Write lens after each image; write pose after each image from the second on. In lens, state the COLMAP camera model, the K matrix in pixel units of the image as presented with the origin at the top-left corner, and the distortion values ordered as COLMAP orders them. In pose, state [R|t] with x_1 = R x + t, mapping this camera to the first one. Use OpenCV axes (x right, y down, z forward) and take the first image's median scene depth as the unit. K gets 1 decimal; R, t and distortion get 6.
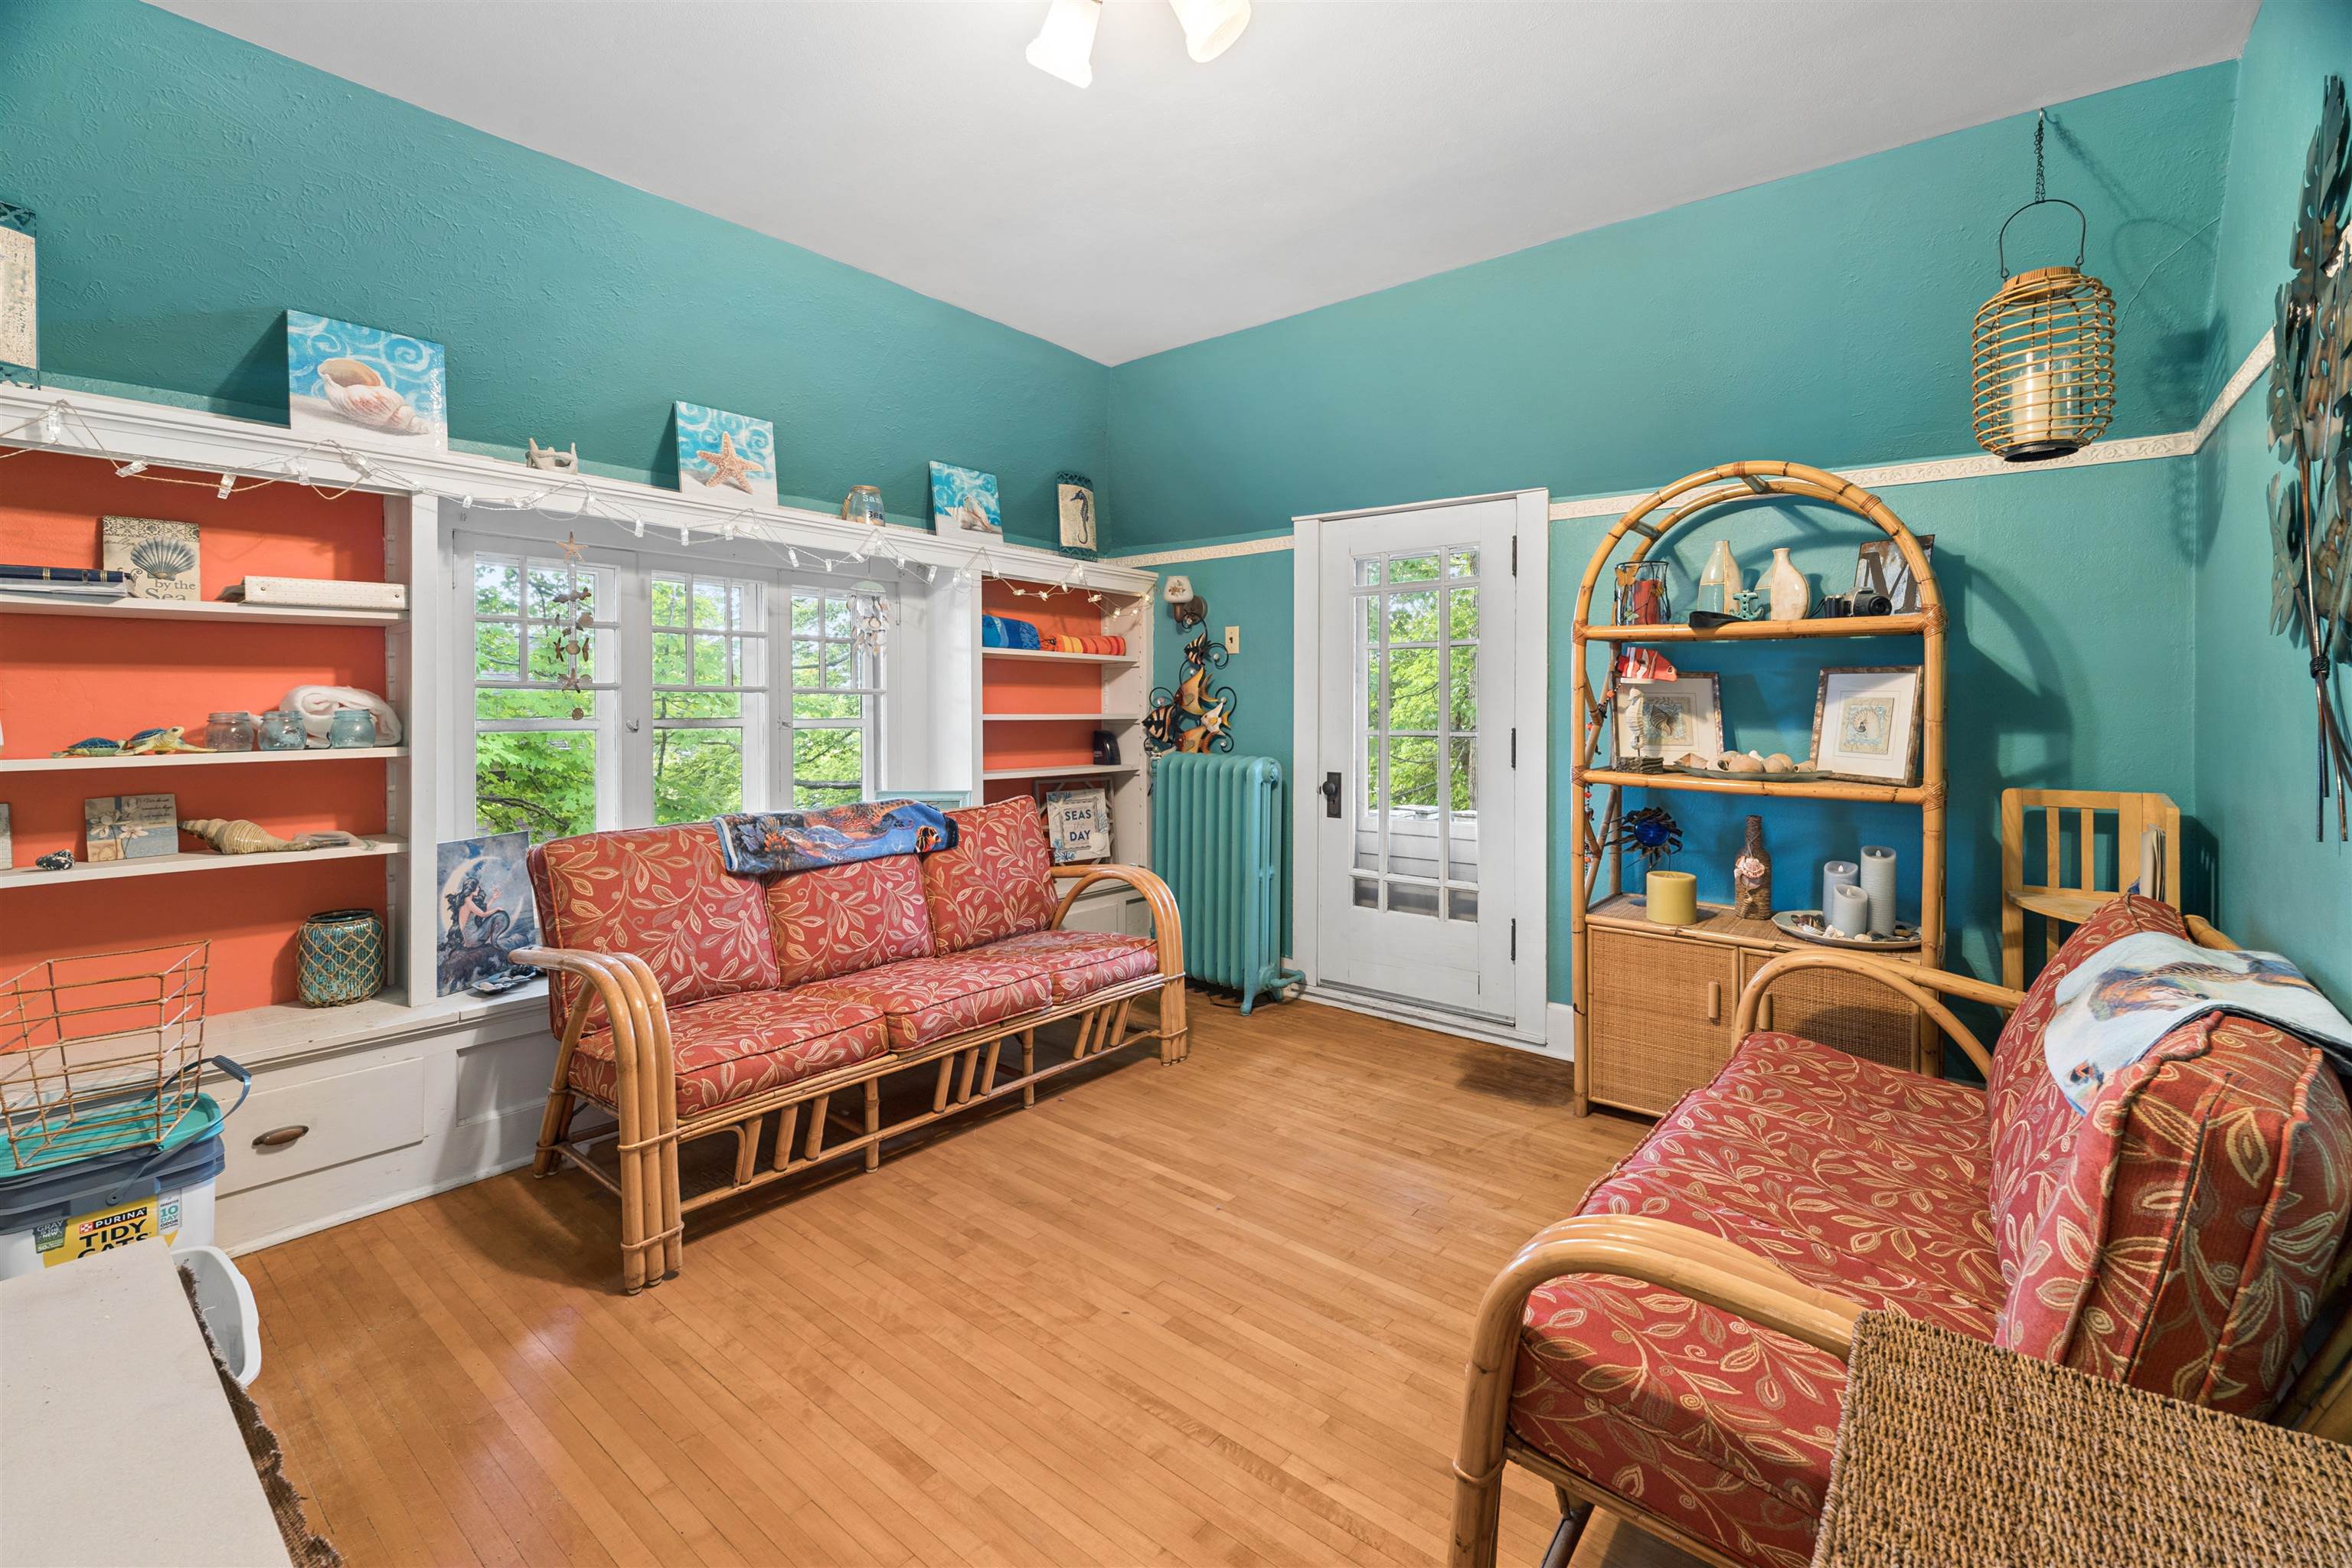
lens RADIAL K [[1004.0, 0, 1136.7], [0, 1004.0, 702.2], [0, 0, 1]] dist [0.003110, 0.000123]
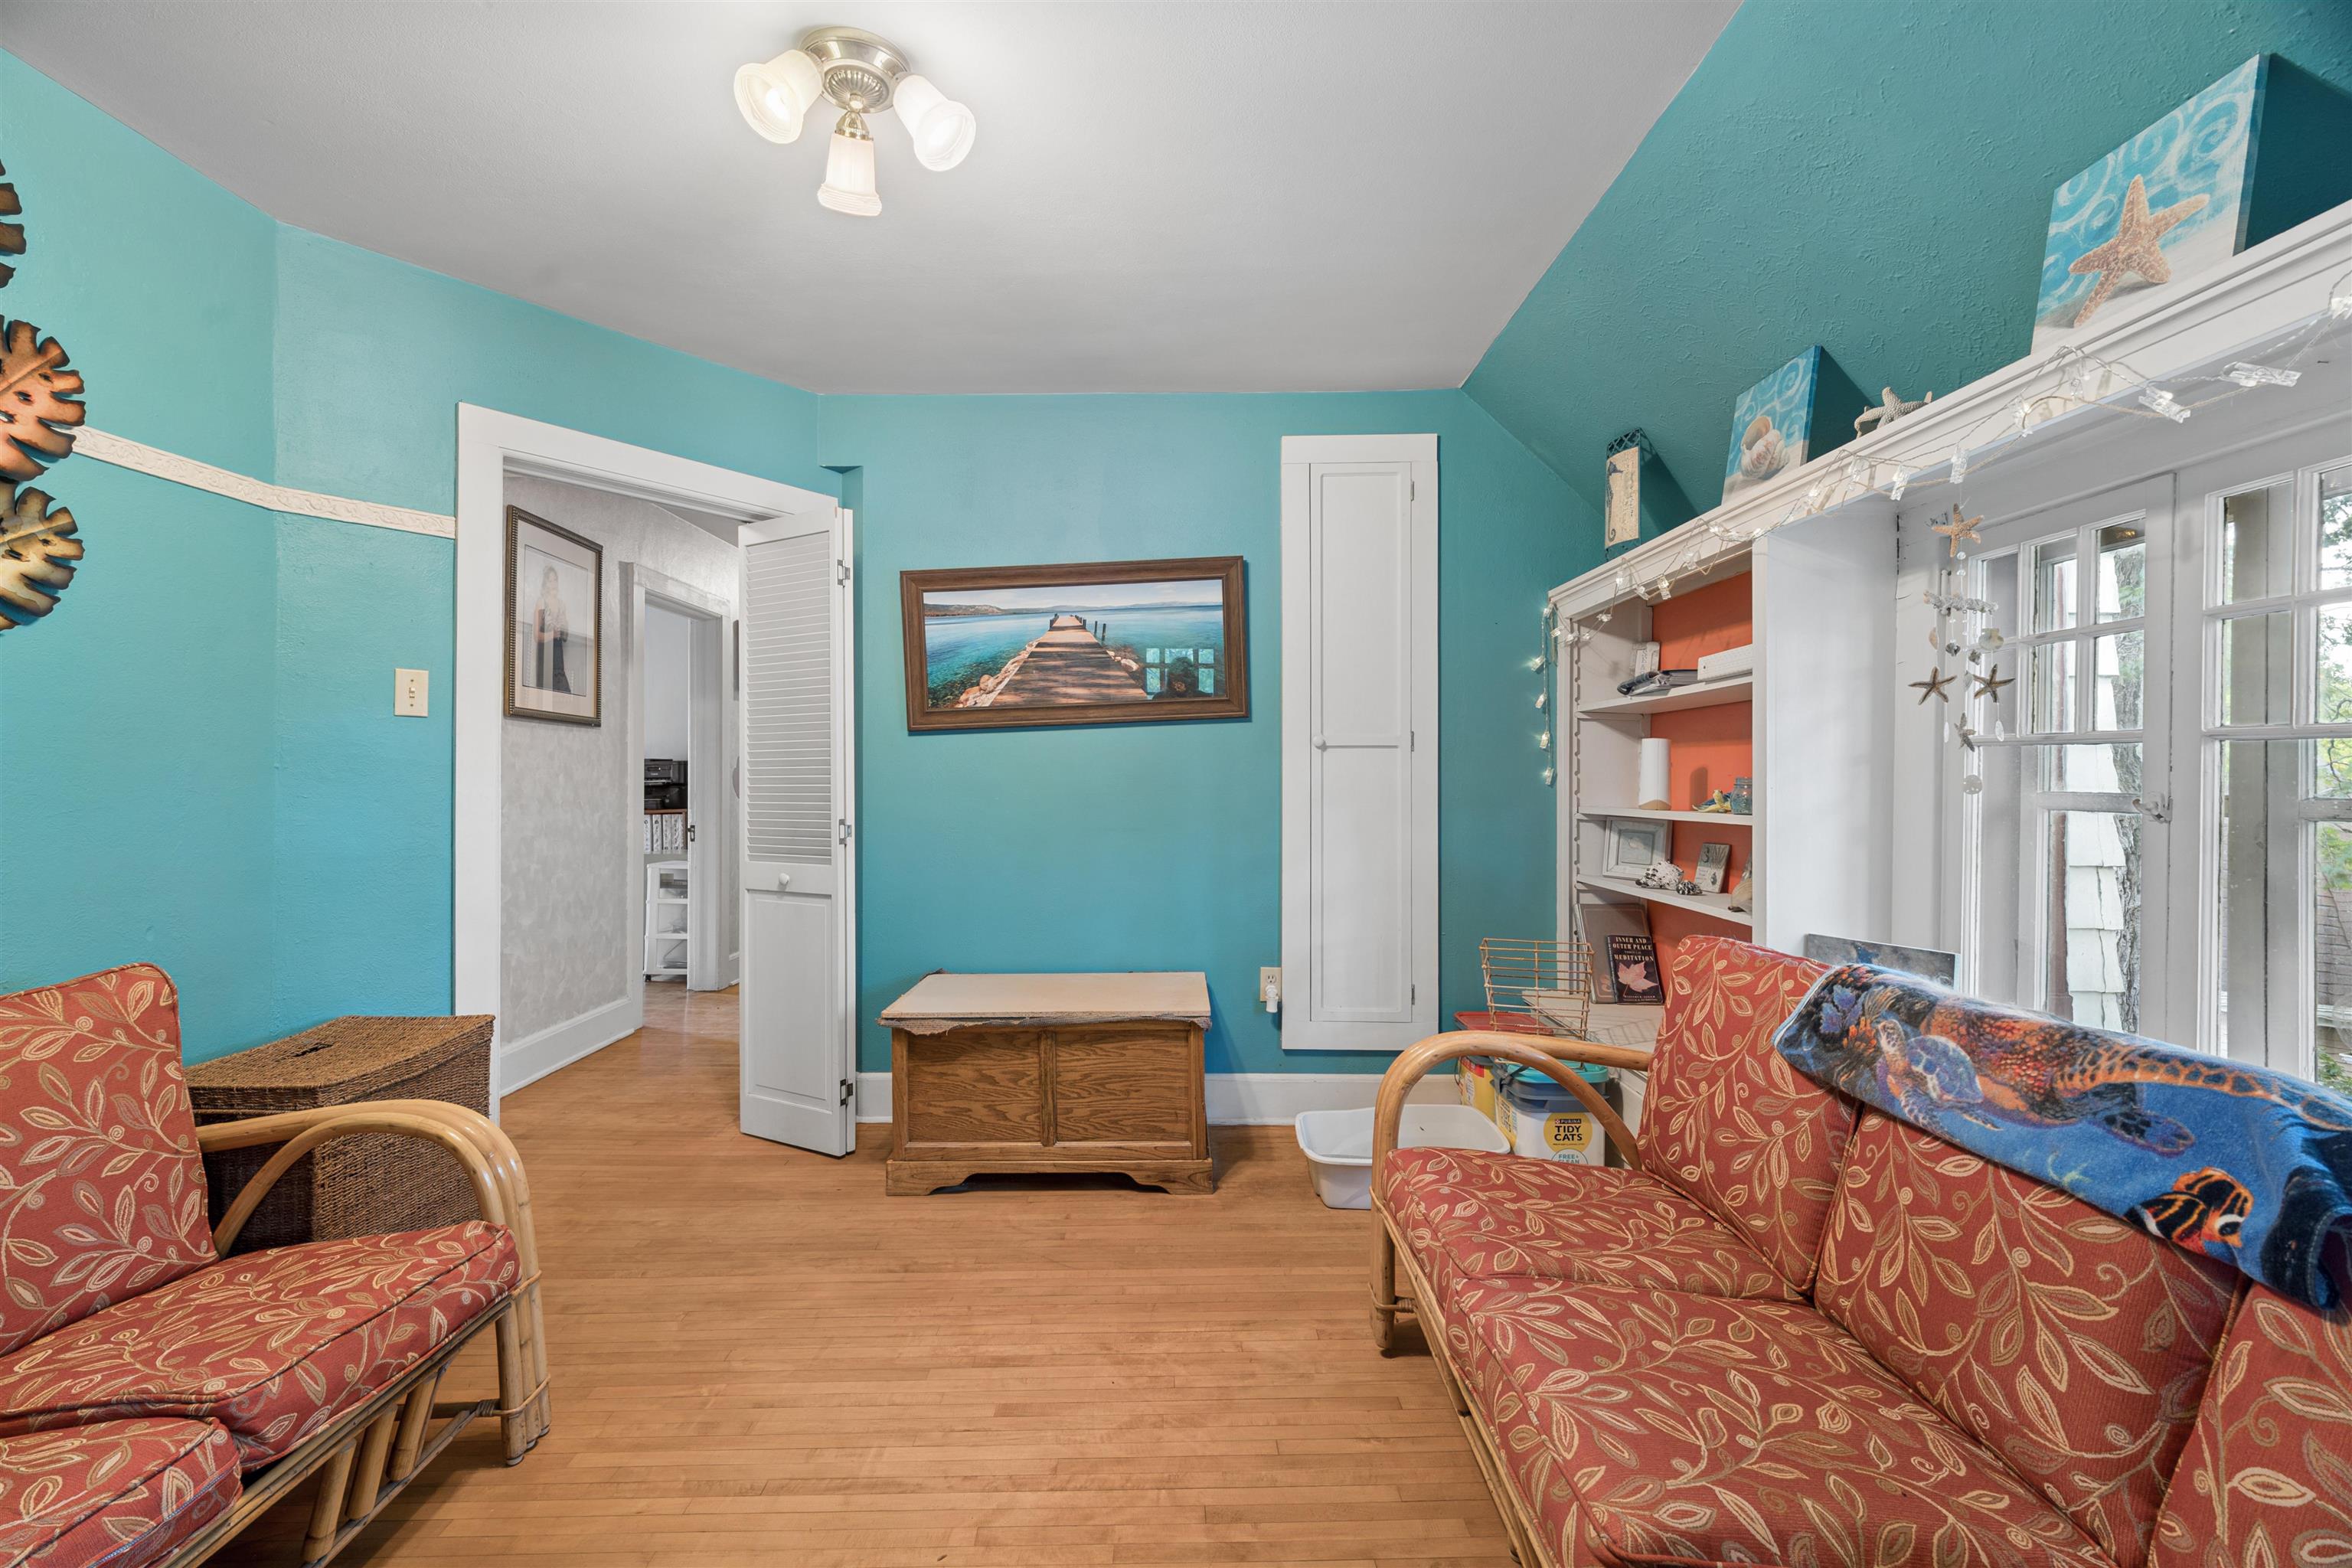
lens RADIAL K [[1004.0, 0, 1162.5], [0, 1004.0, 779.0], [0, 0, 1]] dist [0.003110, 0.000123]
pose [[-0.750466, -0.000504, -0.660909, 0.262714], [-0.003610, 0.999988, 0.003337, 0.007522], [0.660899, 0.004890, -0.750459, 1.201283]]
